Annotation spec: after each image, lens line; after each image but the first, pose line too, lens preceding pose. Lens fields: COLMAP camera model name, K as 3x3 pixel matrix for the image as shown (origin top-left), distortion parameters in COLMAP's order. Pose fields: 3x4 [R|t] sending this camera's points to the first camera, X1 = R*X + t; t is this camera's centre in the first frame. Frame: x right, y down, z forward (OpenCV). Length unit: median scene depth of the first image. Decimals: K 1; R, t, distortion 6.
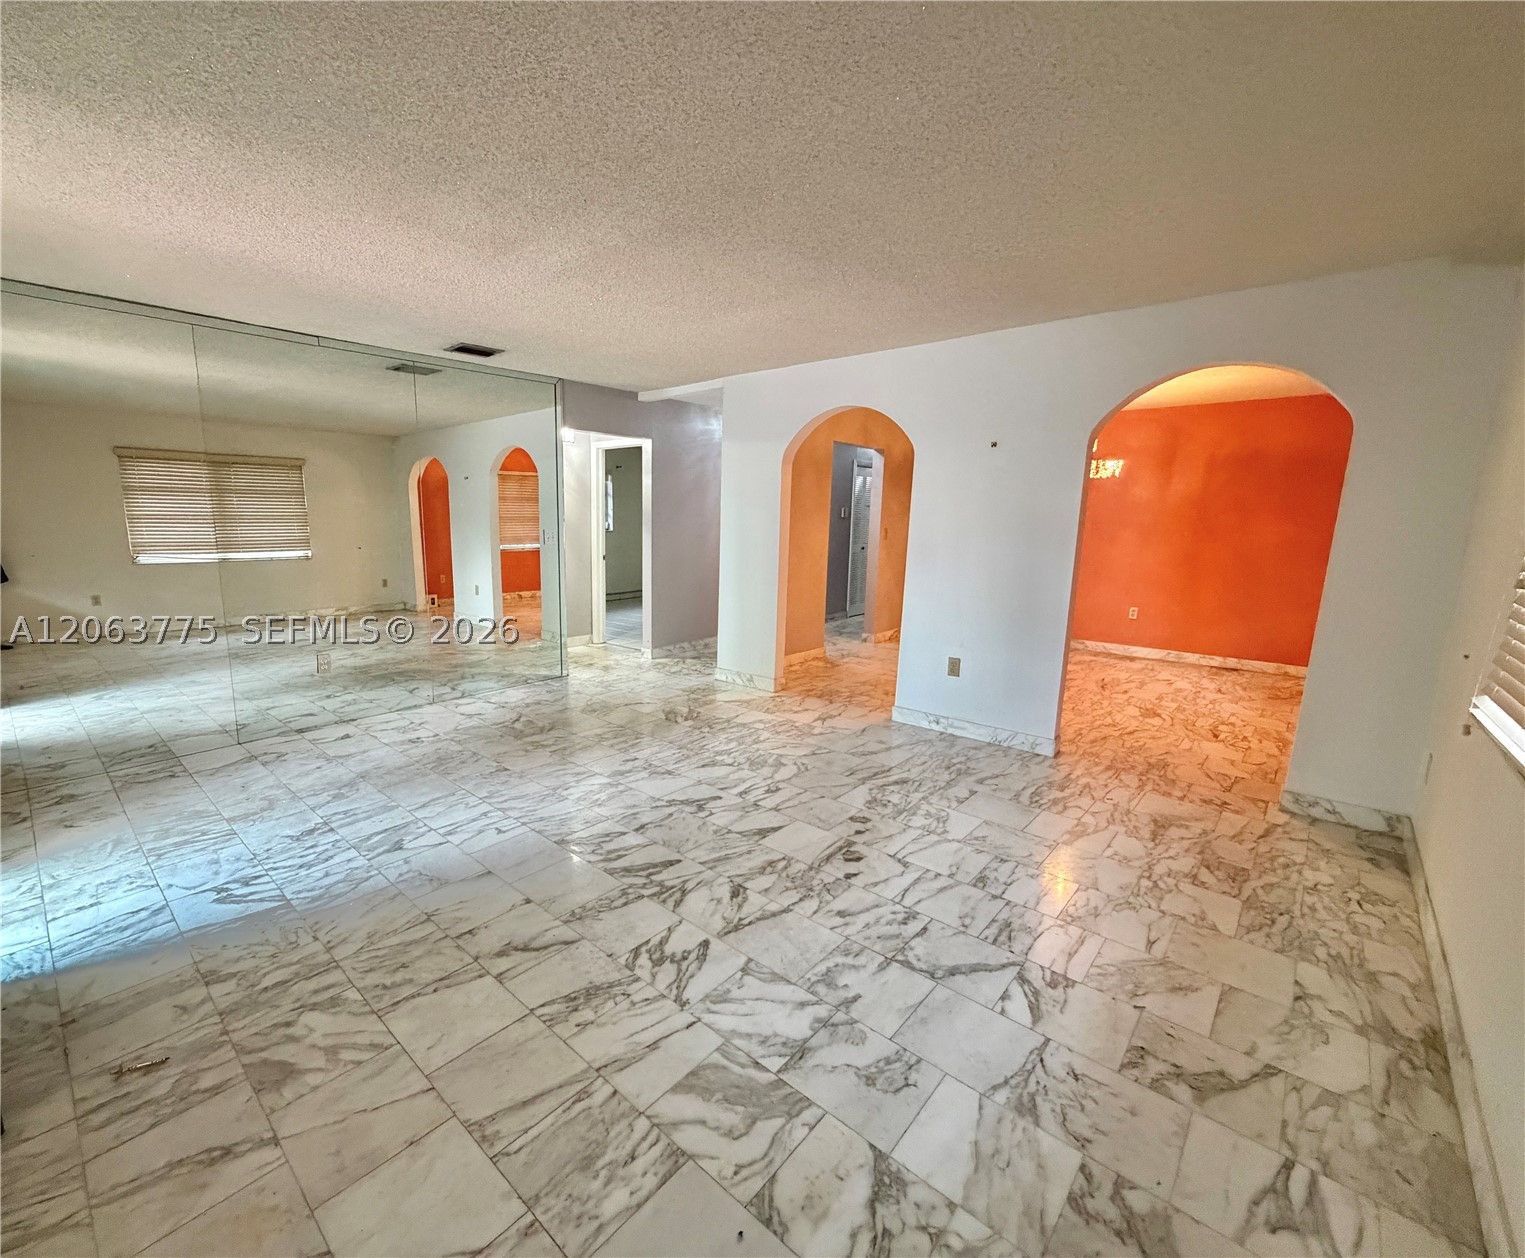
lens RADIAL K [[668.1, 0, 681.6], [0, 668.1, 632.3], [0, 0, 1]] dist [-0.001326, 0.000546]
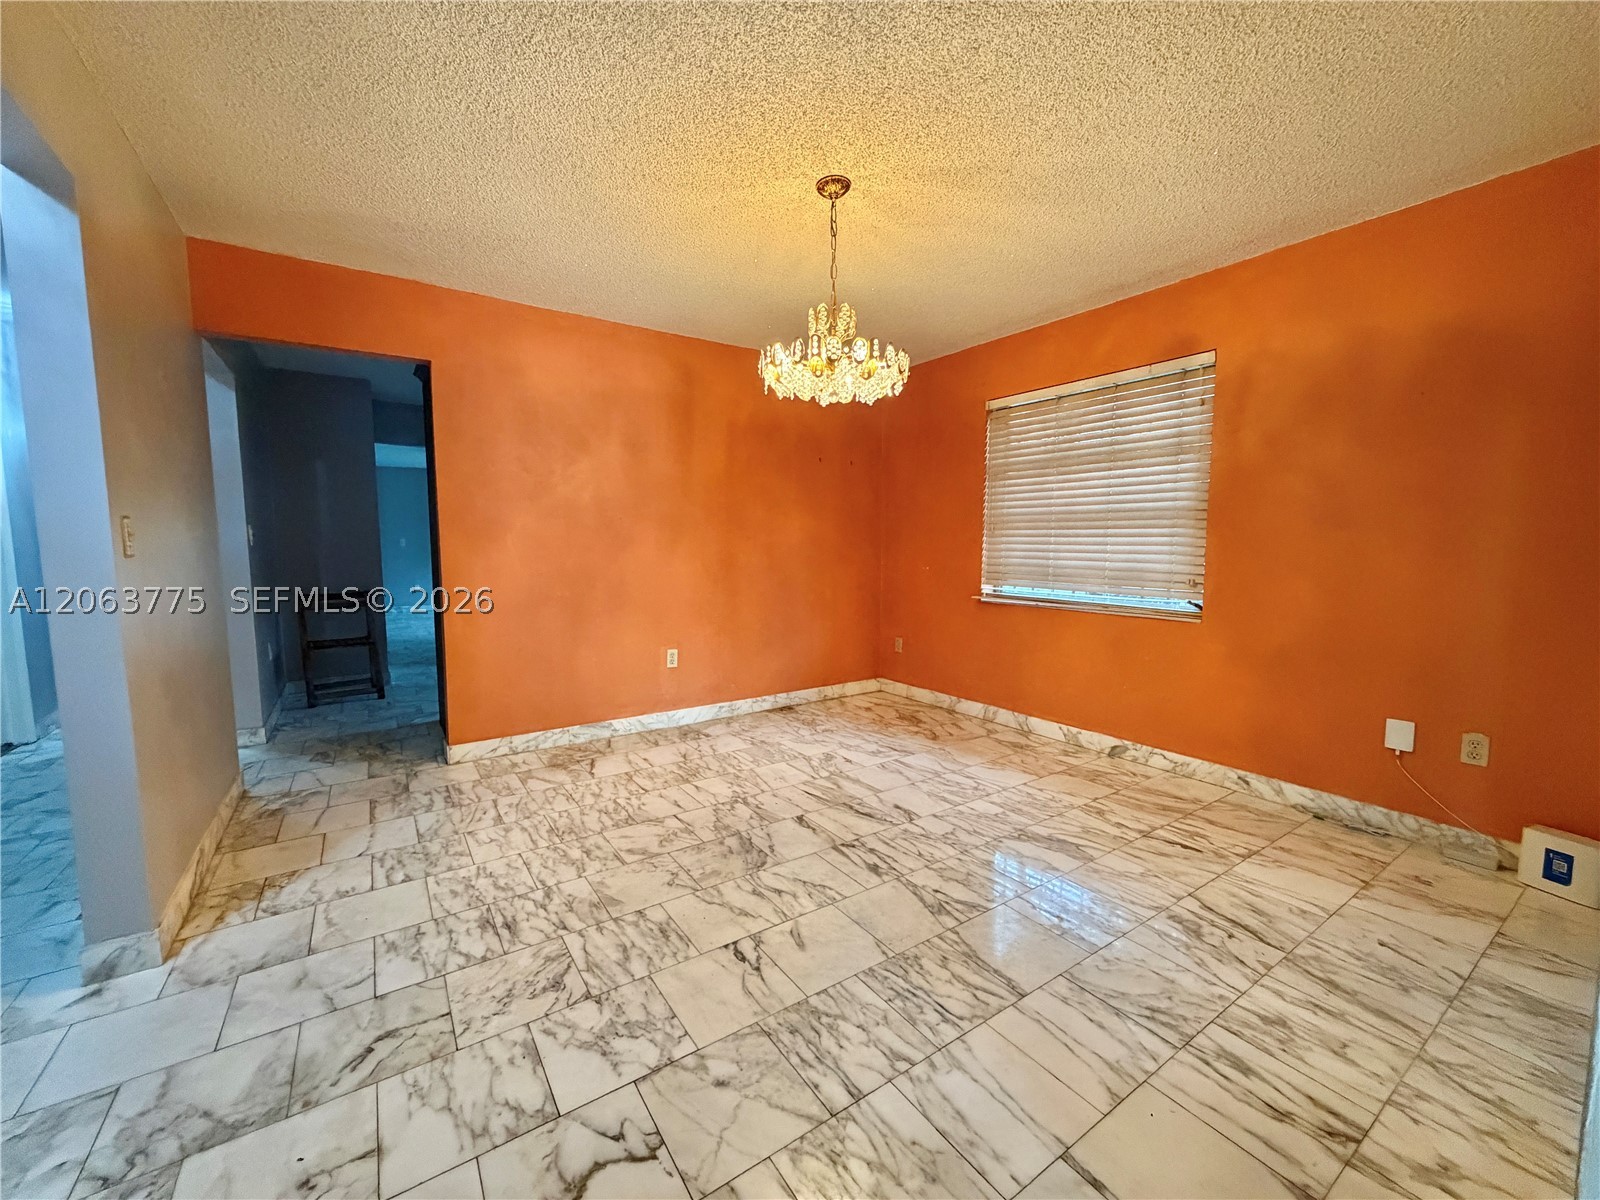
lens RADIAL K [[638.1, 0, 795.4], [0, 638.1, 603.8], [0, 0, 1]] dist [-0.000780, 0.000566]
pose [[0.207280, -0.104662, 0.972667, 0.256721], [0.173797, 0.982384, 0.068670, -0.201318], [-0.962720, 0.154813, 0.221819, 1.515177]]
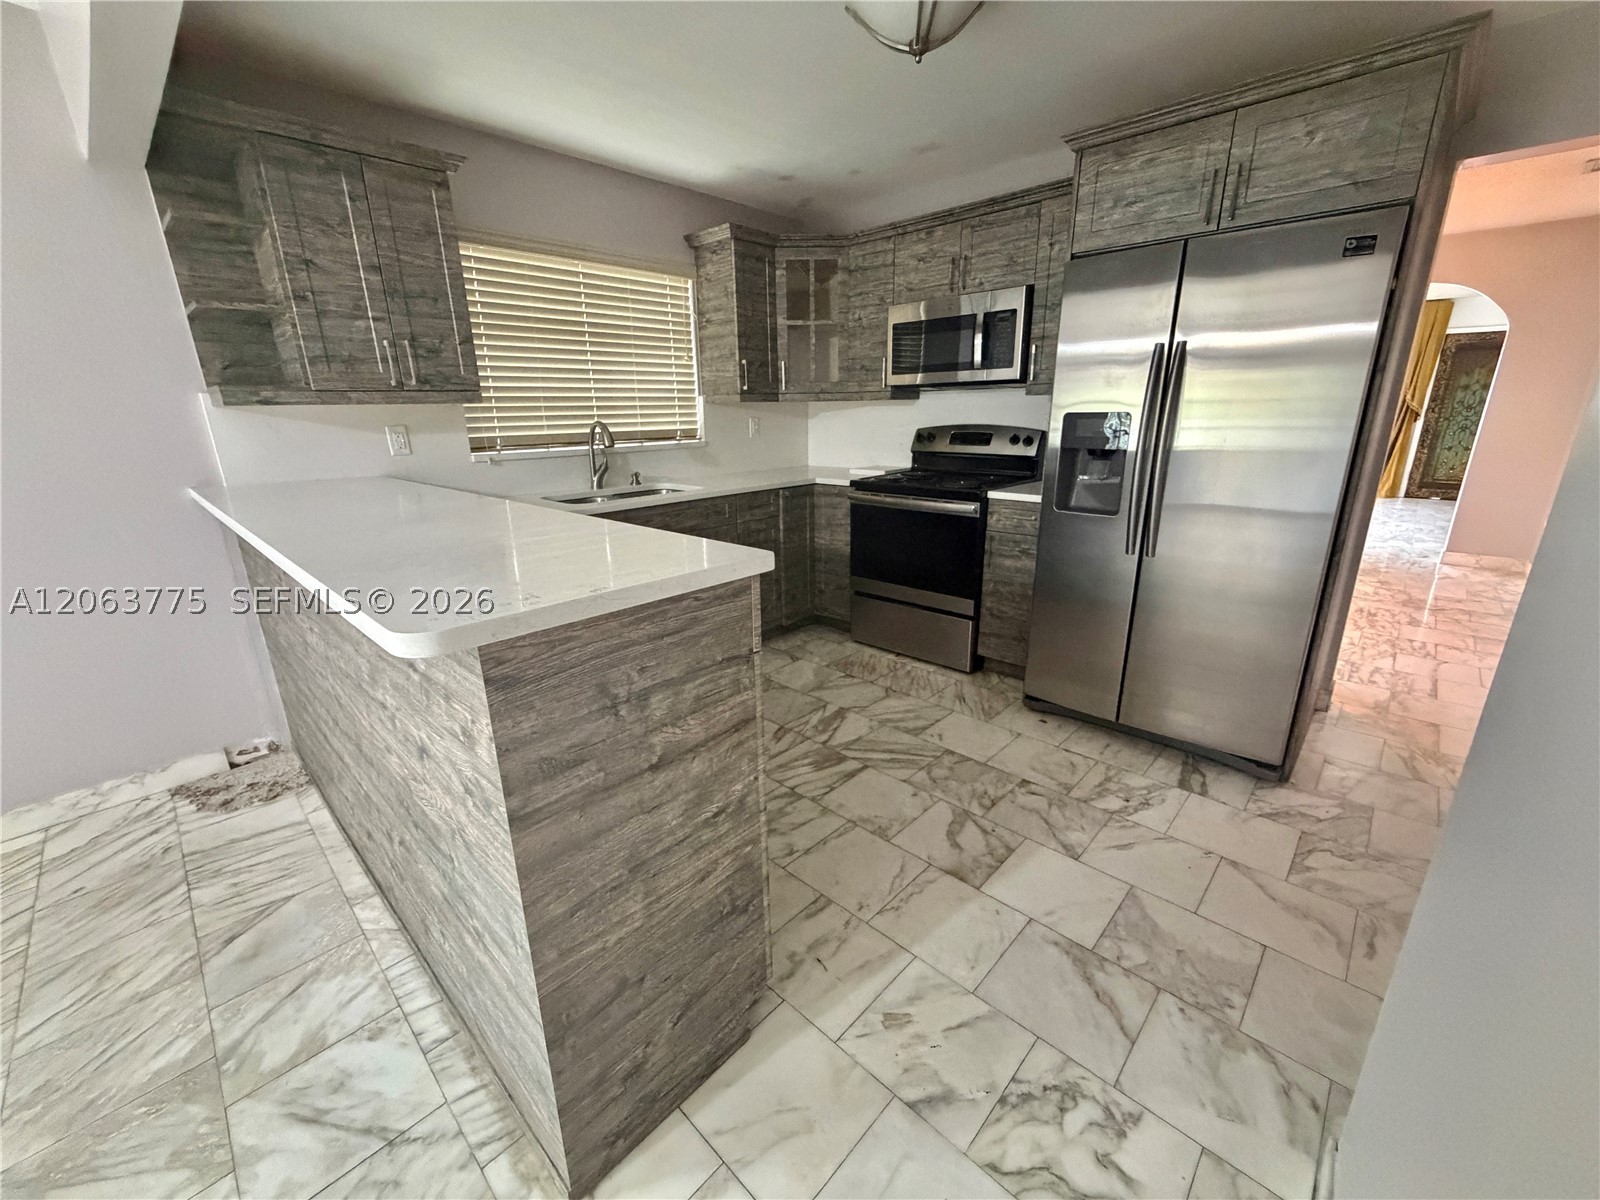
lens RADIAL K [[638.1, 0, 795.4], [0, 638.1, 603.8], [0, 0, 1]] dist [-0.000780, 0.000566]
pose [[-0.999913, 0.011557, -0.006434, 1.814219], [0.007355, 0.890091, 0.455724, -0.489502], [0.010994, 0.455637, -0.890098, 2.996487]]
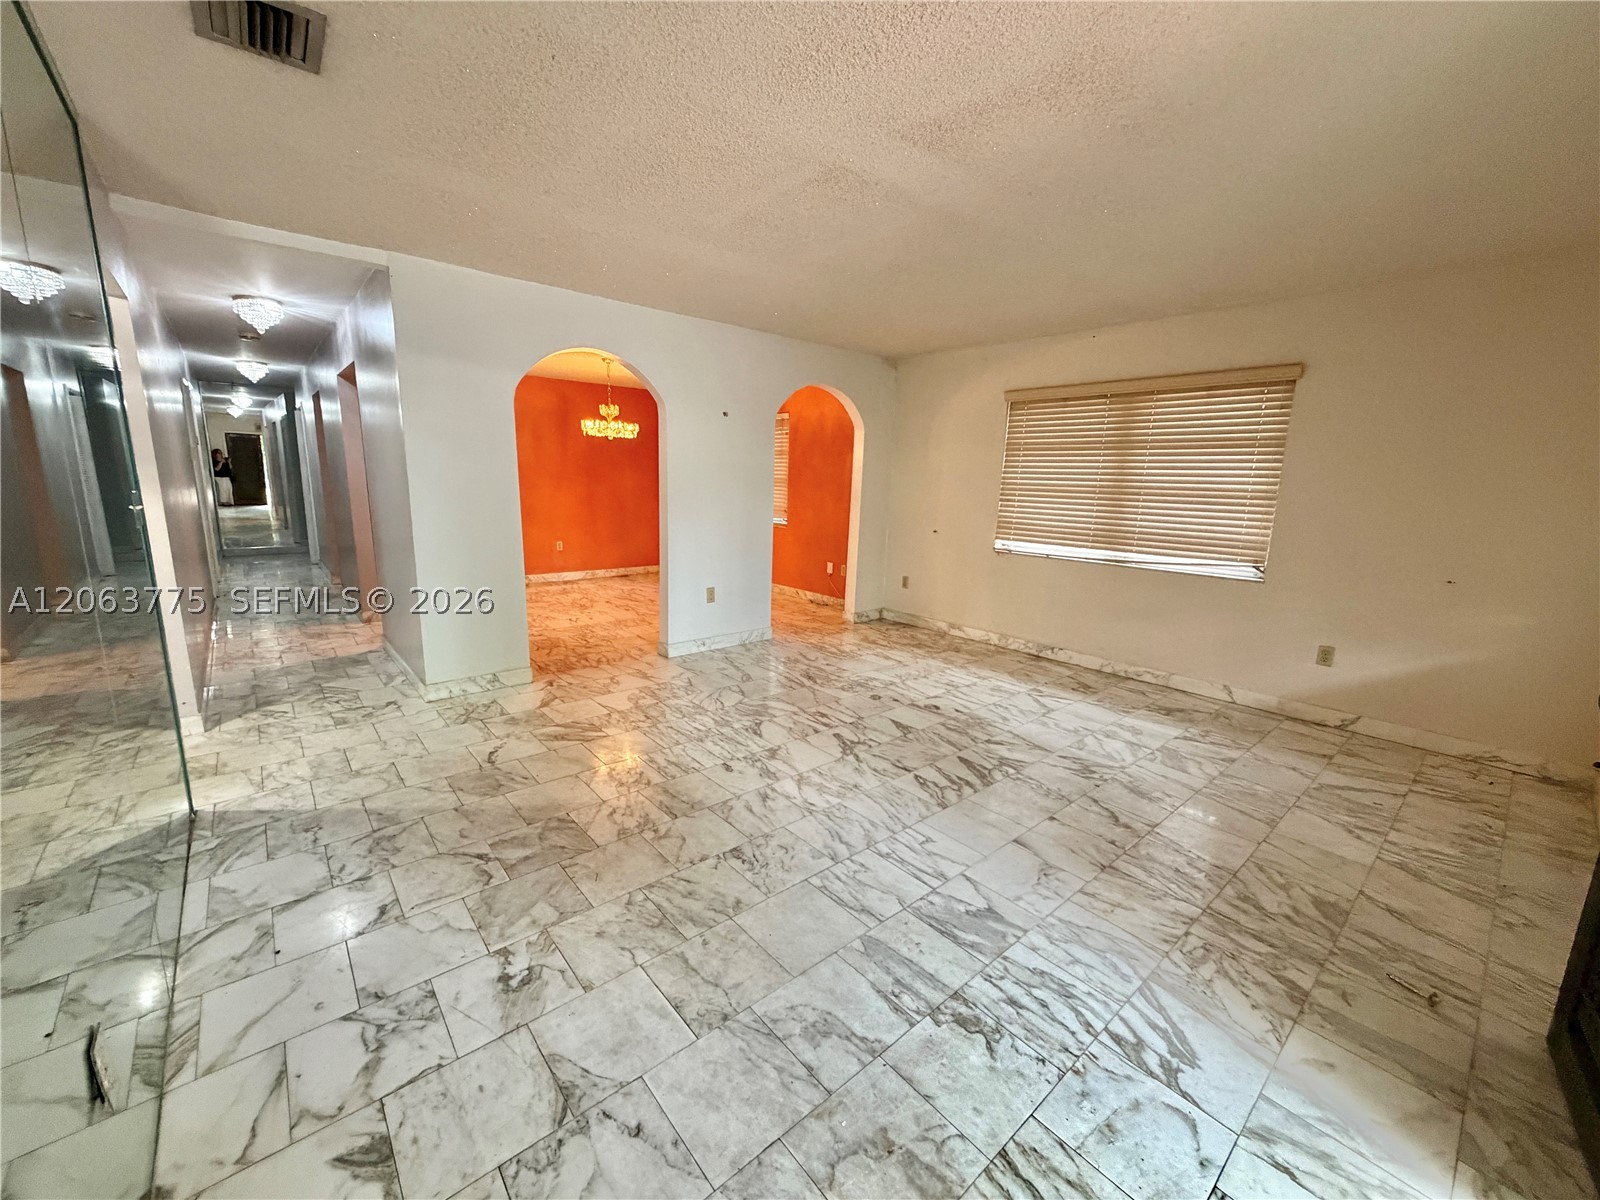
lens RADIAL K [[638.1, 0, 795.4], [0, 638.1, 603.8], [0, 0, 1]] dist [-0.000780, 0.000566]
pose [[0.093642, -0.200965, 0.975112, -0.905645], [0.148484, 0.971281, 0.185917, -0.159482], [-0.984471, 0.127379, 0.120793, 0.900283]]
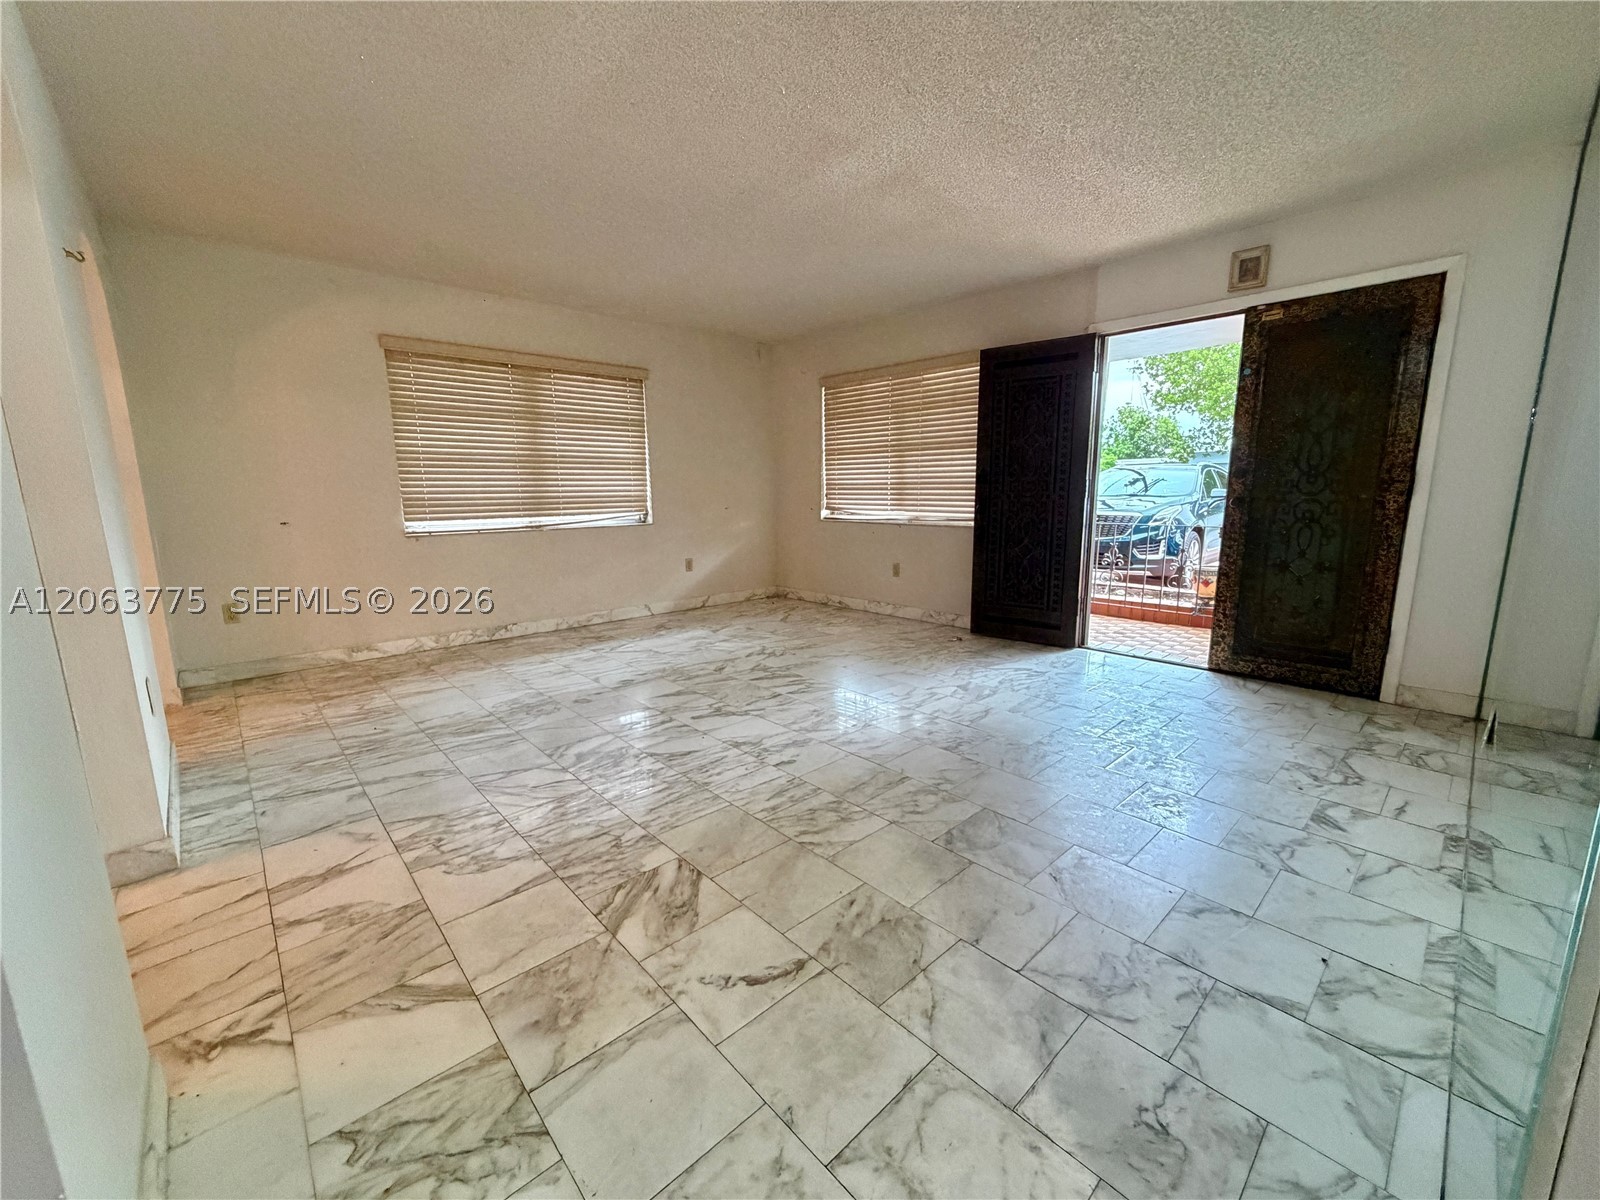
lens RADIAL K [[638.1, 0, 795.4], [0, 638.1, 603.8], [0, 0, 1]] dist [-0.000780, 0.000566]
pose [[-0.998362, -0.010726, 0.056201, -0.139477], [0.009437, 0.937943, 0.346660, -0.226065], [-0.056431, 0.346623, -0.936306, 1.778971]]
